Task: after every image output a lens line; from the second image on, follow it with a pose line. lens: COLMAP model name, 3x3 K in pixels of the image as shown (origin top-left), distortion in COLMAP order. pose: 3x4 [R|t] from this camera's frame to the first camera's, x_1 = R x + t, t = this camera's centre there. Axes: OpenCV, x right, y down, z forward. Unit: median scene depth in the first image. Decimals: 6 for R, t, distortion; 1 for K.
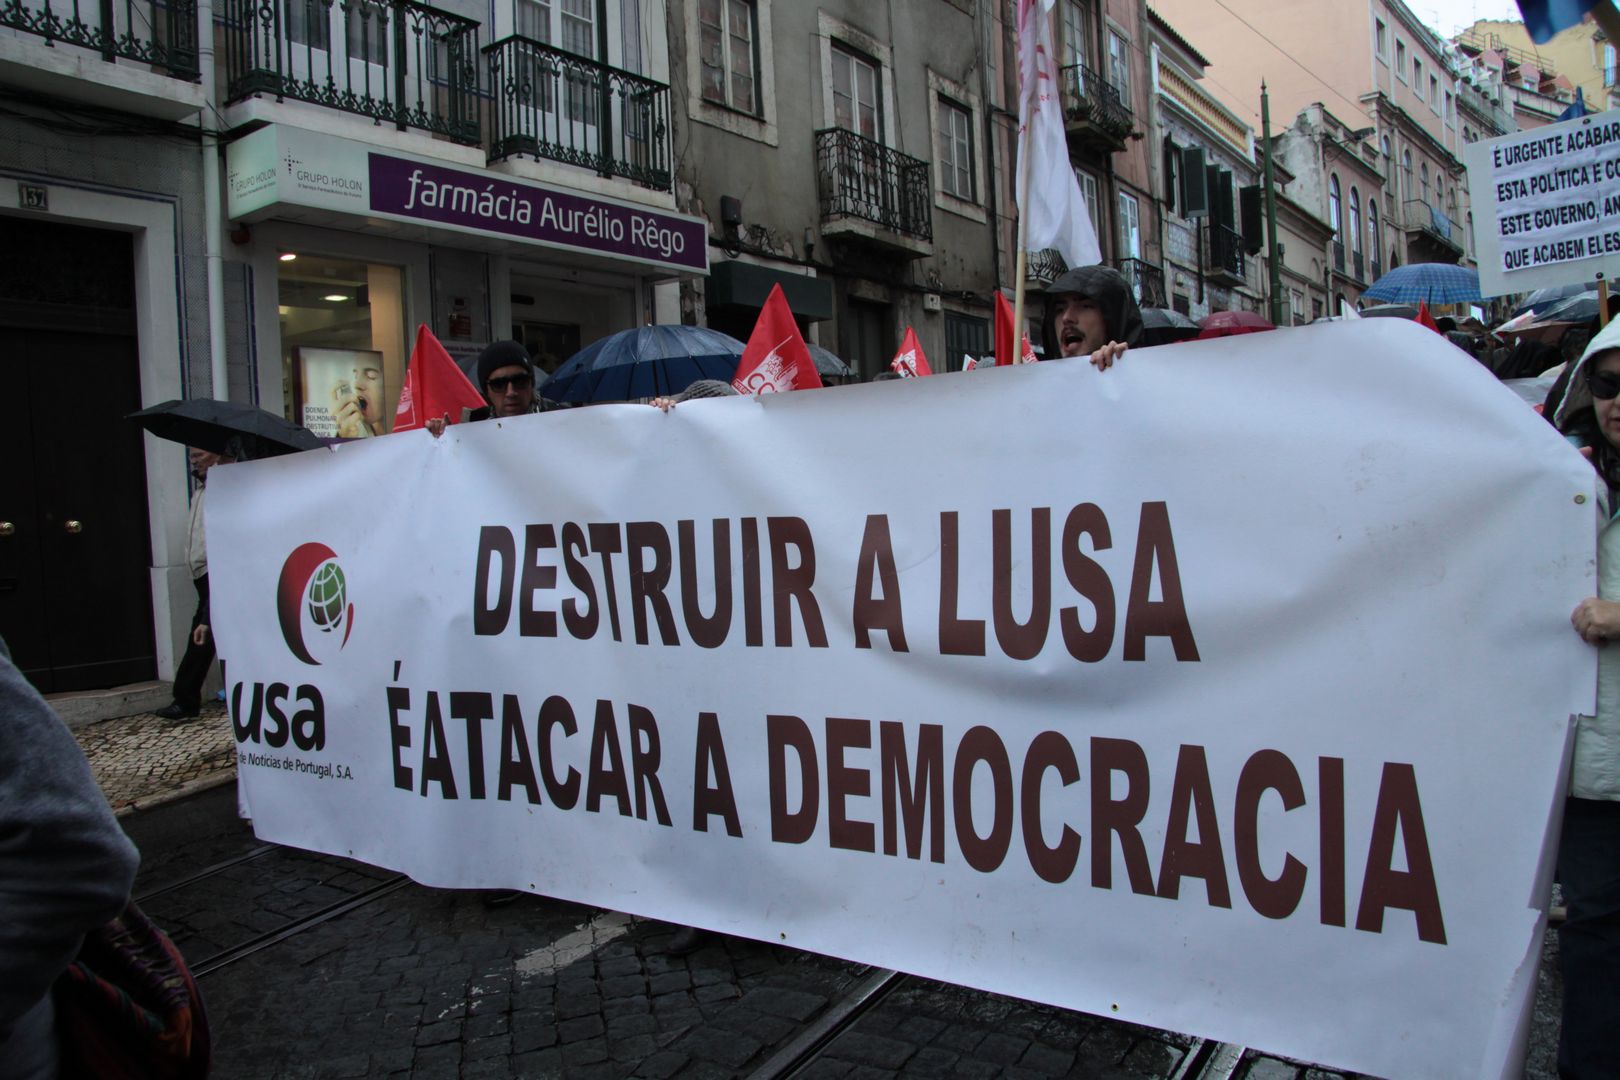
lens RADIAL K [[1292.4, 0, 789.4], [0, 1292.4, 565.5], [0, 0, 1]] dist [-0.188104, 0.150623]
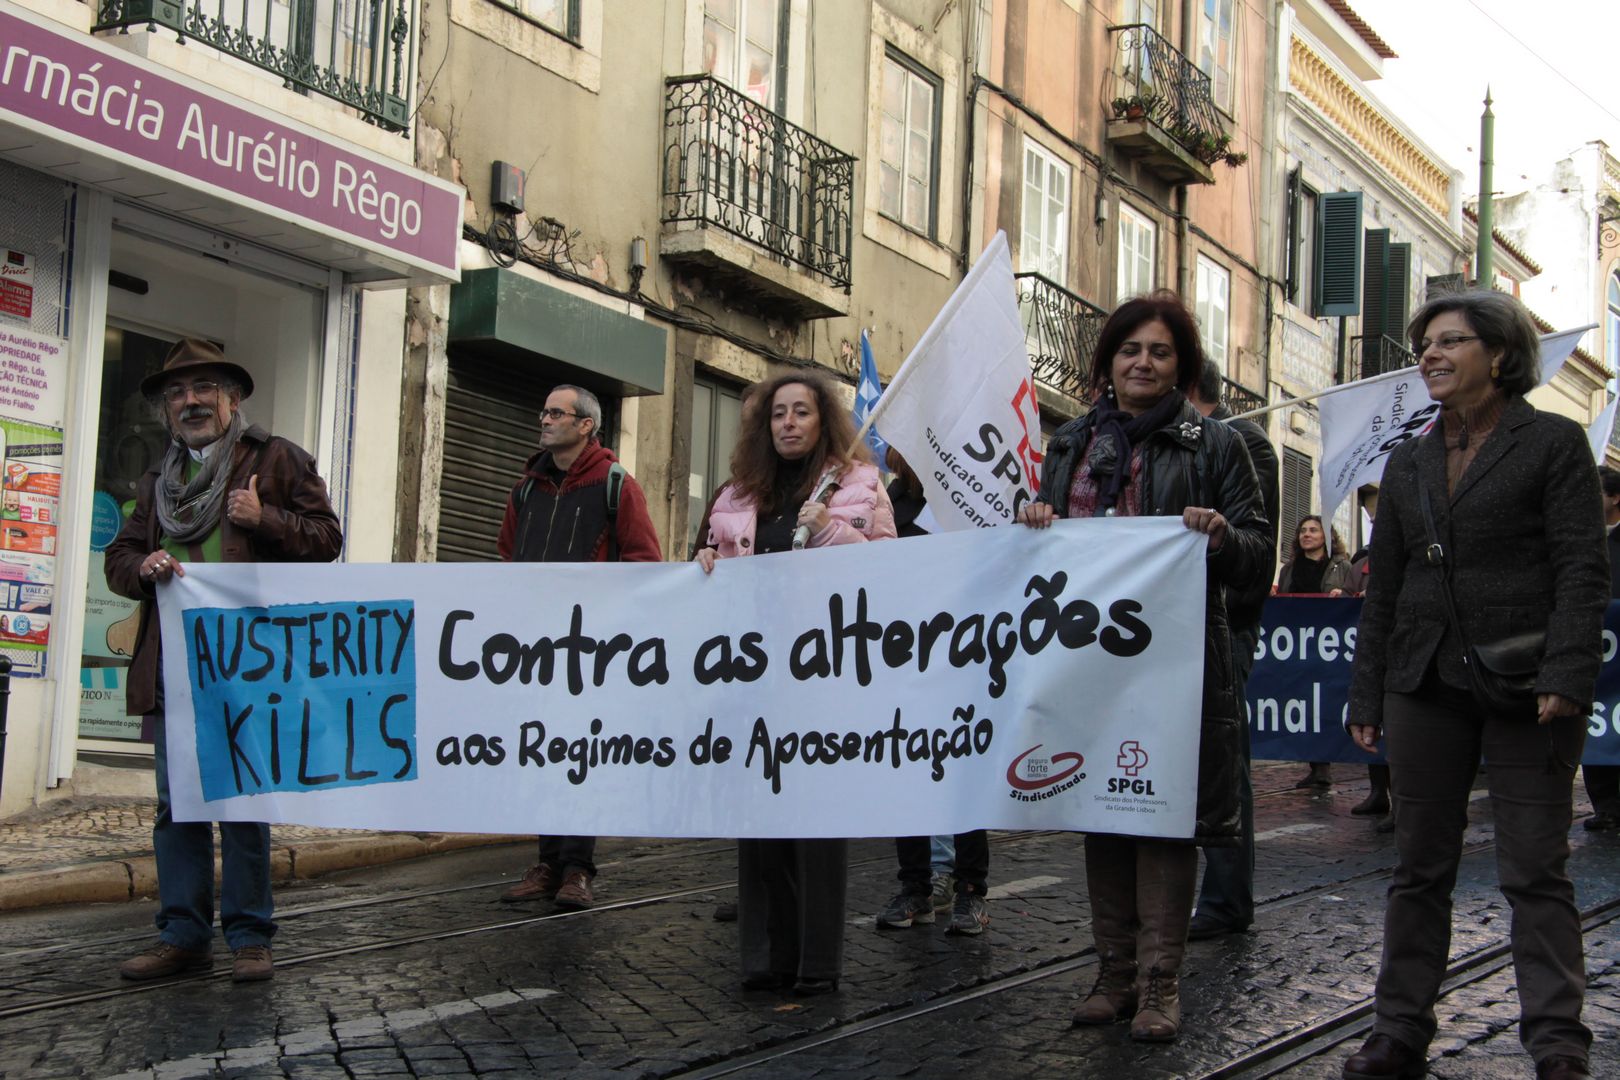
lens RADIAL K [[2487.7, 0, 795.9], [0, 2487.7, 554.4], [0, 0, 1]] dist [0.108483, 0.456773]
pose [[0.992291, 0.098471, 0.075244, 0.018625], [-0.084293, 0.981366, -0.172674, 0.087775], [-0.090846, 0.165001, 0.982101, -0.136395]]
